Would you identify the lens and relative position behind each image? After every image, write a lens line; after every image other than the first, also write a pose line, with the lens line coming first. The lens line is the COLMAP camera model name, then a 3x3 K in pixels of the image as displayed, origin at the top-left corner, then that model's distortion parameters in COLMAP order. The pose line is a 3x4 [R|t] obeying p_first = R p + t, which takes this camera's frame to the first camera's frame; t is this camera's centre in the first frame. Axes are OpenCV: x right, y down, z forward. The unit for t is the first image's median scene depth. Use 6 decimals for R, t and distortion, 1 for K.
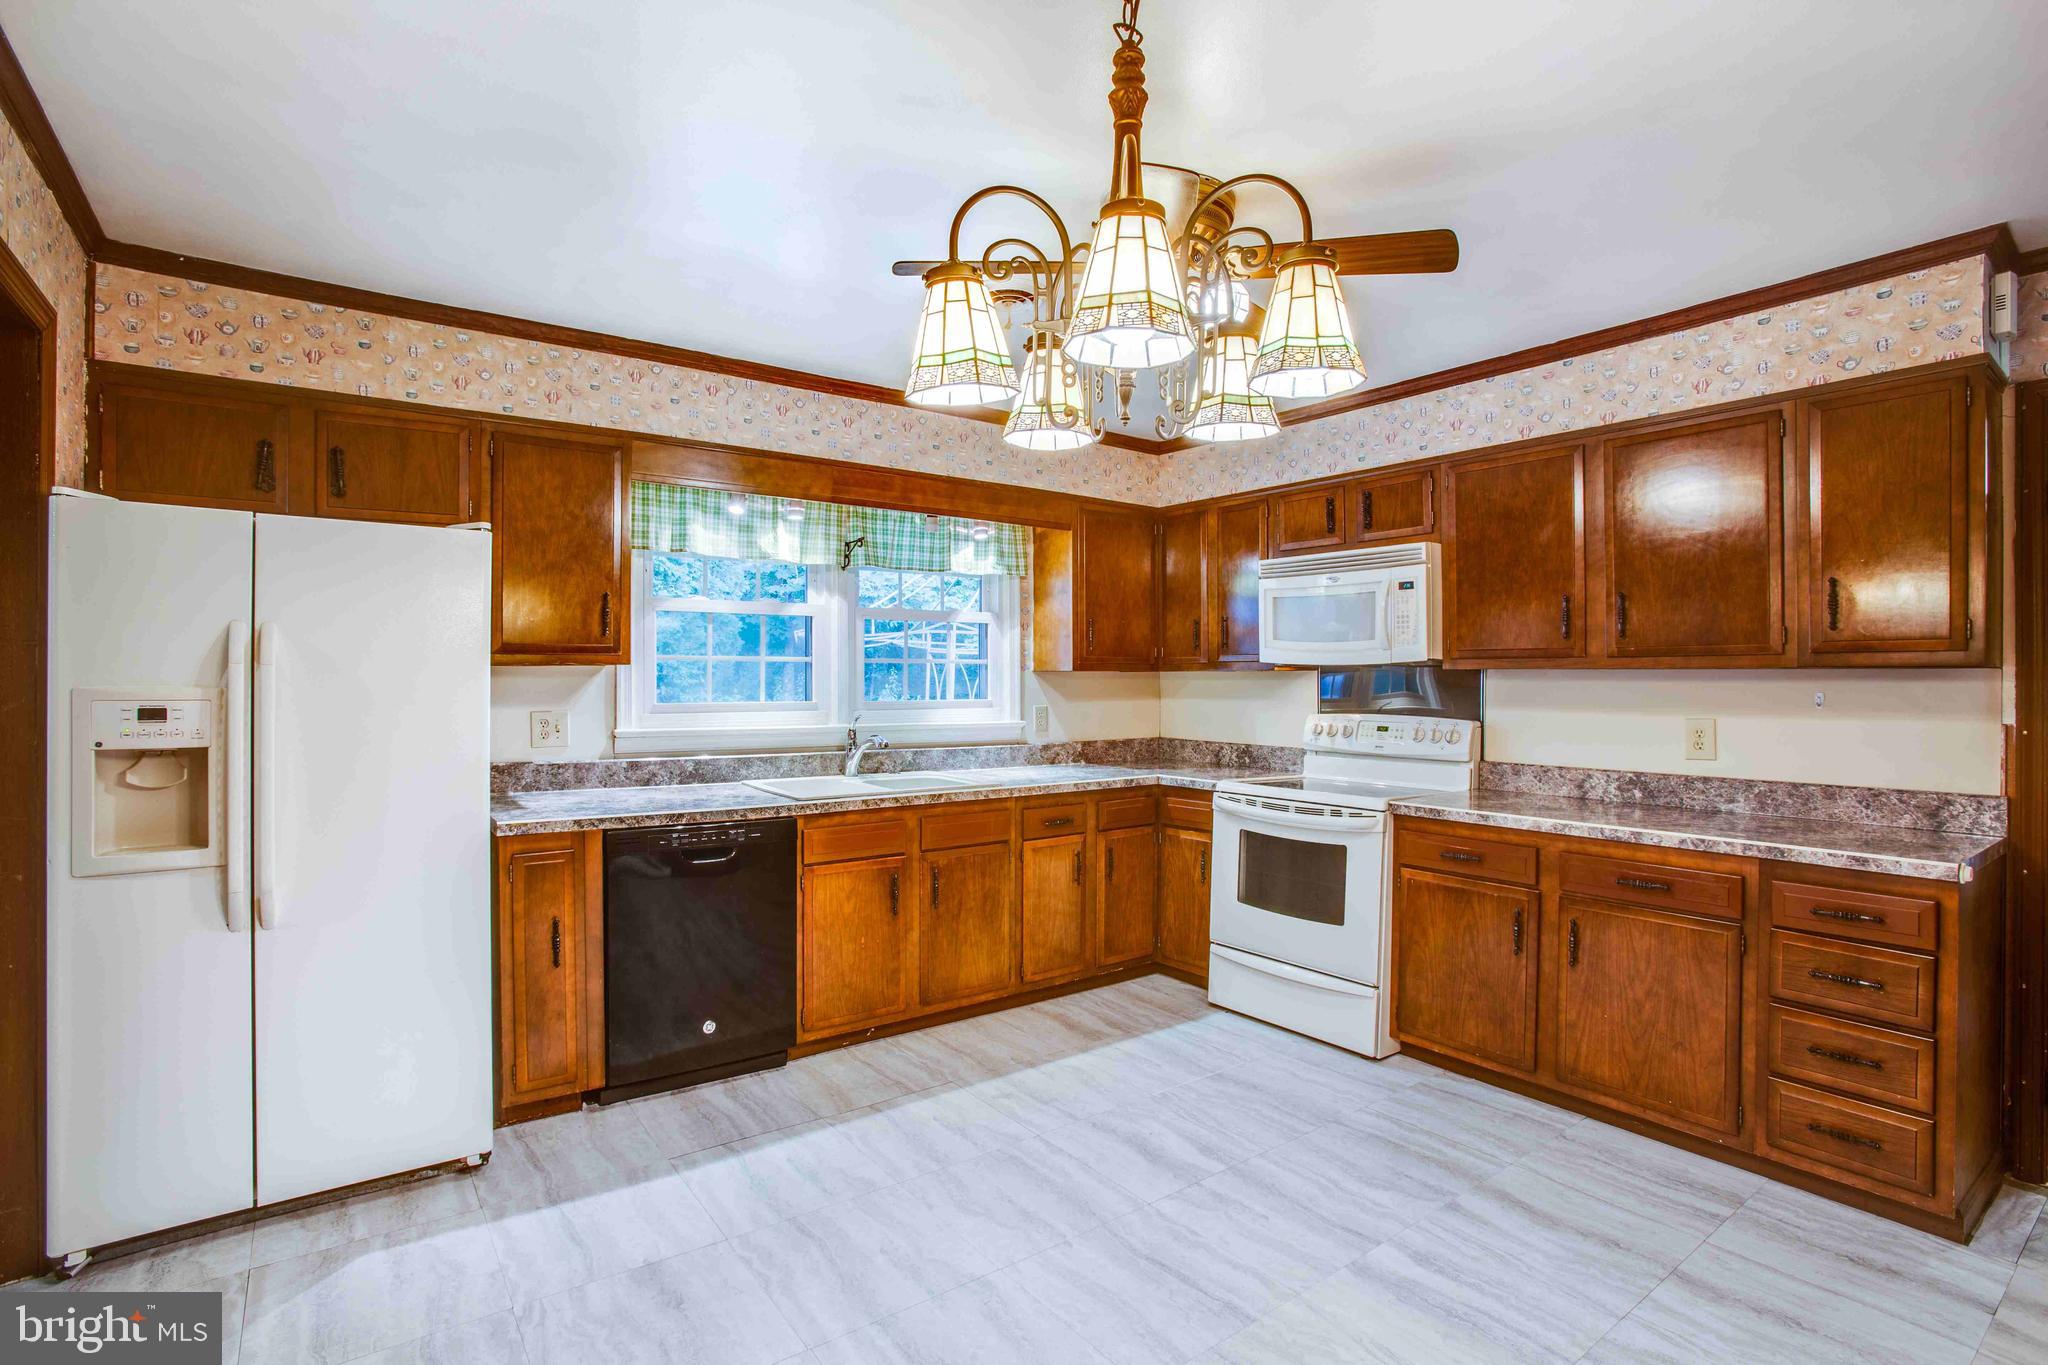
lens RADIAL K [[997.1, 0, 1024.0], [0, 997.1, 682.5], [0, 0, 1]] dist [-0.081198, 0.036189]
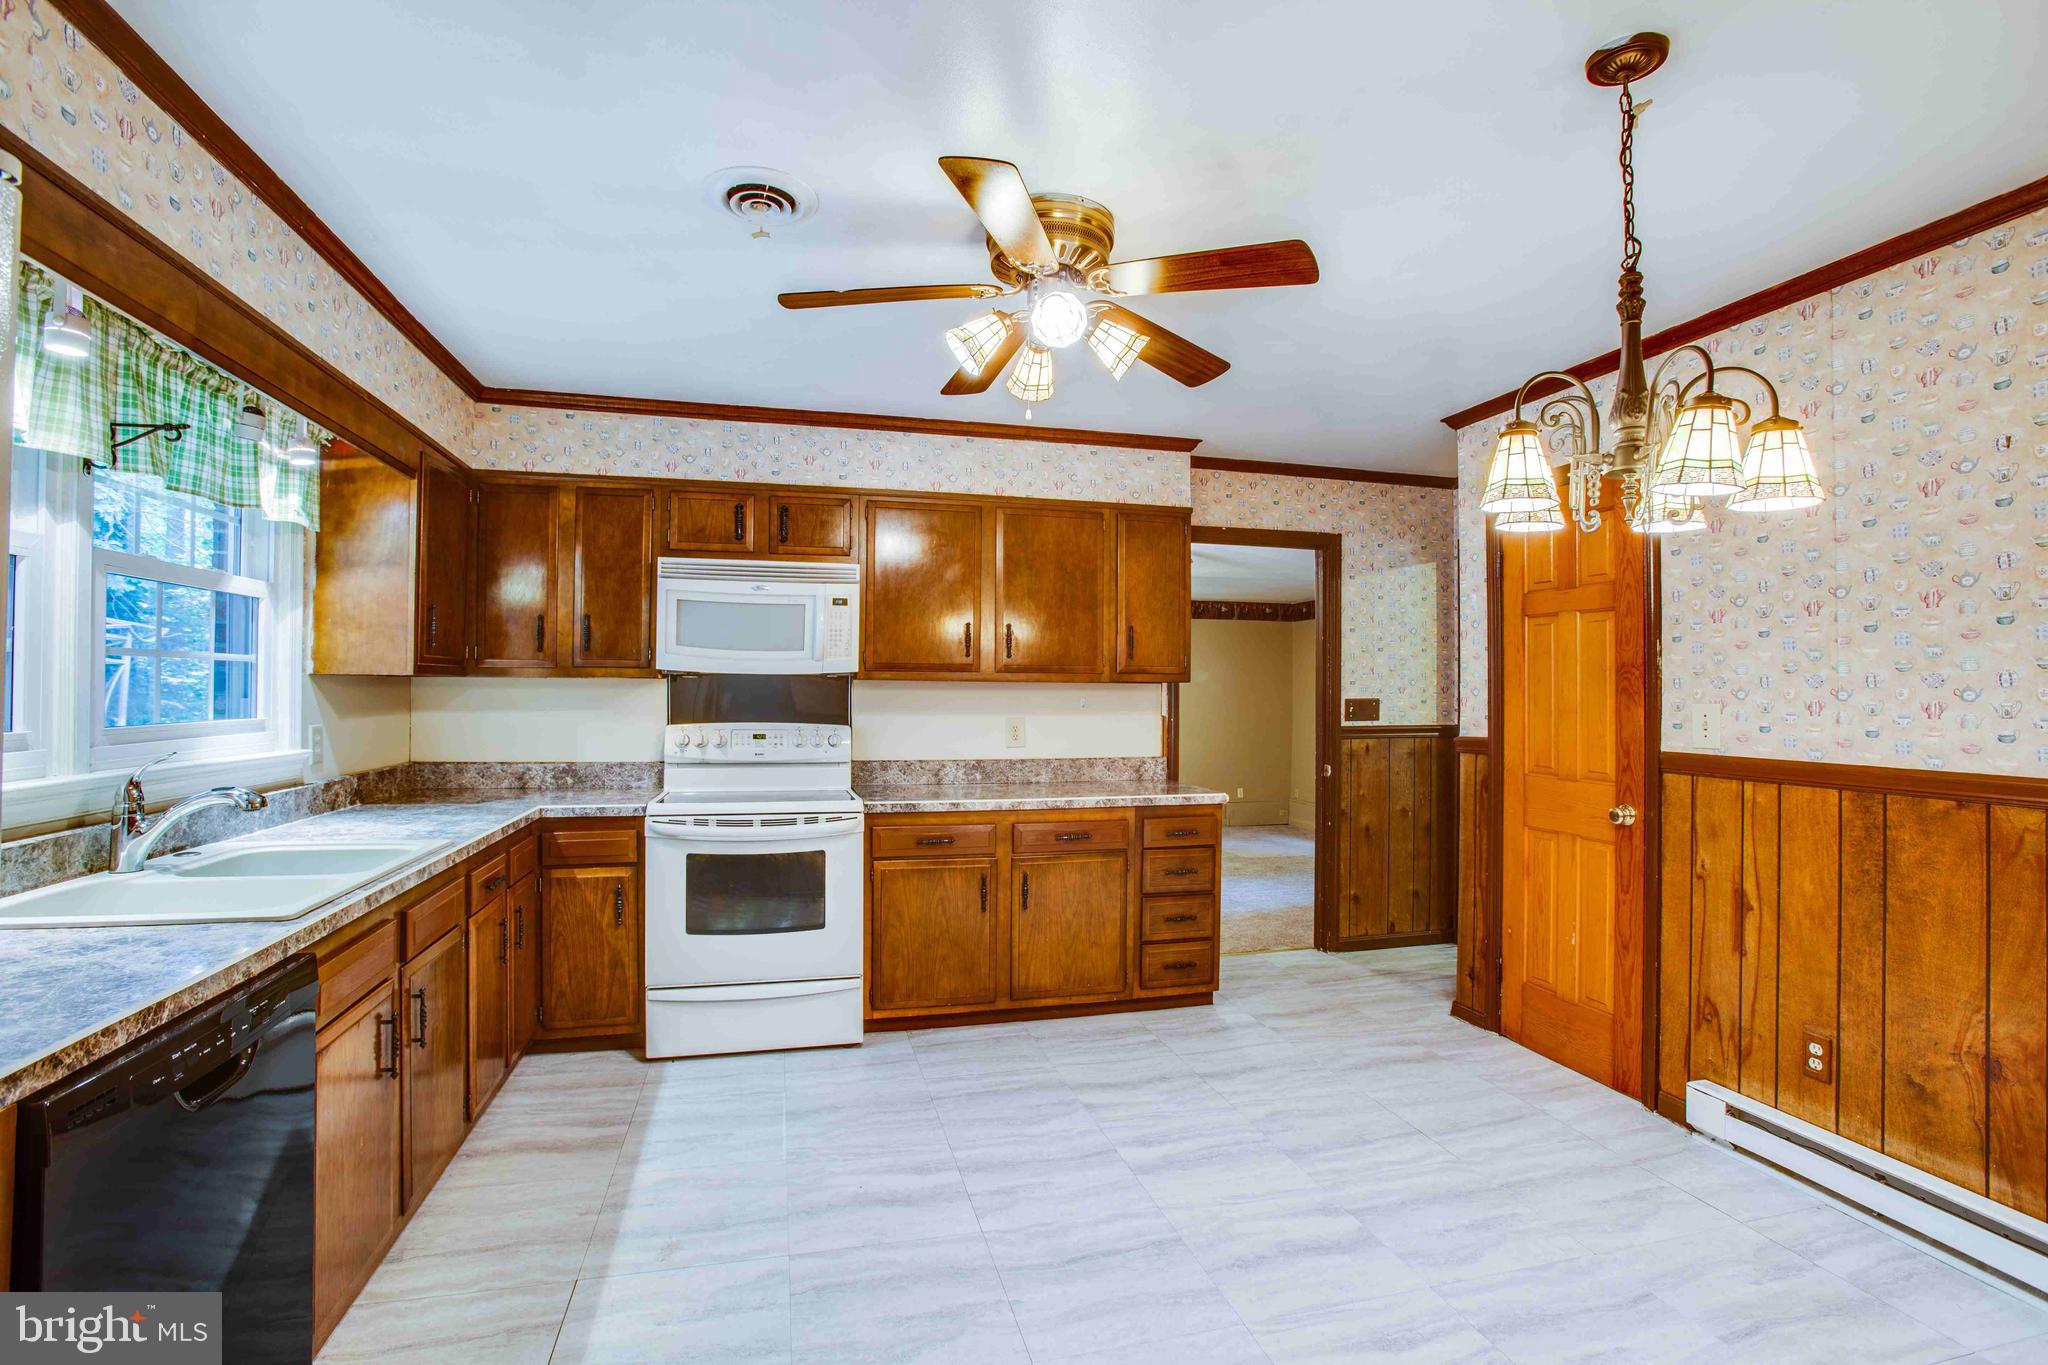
lens RADIAL K [[931.3, 0, 1024.0], [0, 931.3, 682.5], [0, 0, 1]] dist [-0.099282, 0.043394]
pose [[0.361707, 0.008329, 0.932255, -0.520534], [-0.002139, 0.999965, -0.008104, -0.002393], [-0.932289, 0.000937, 0.361712, 0.477175]]
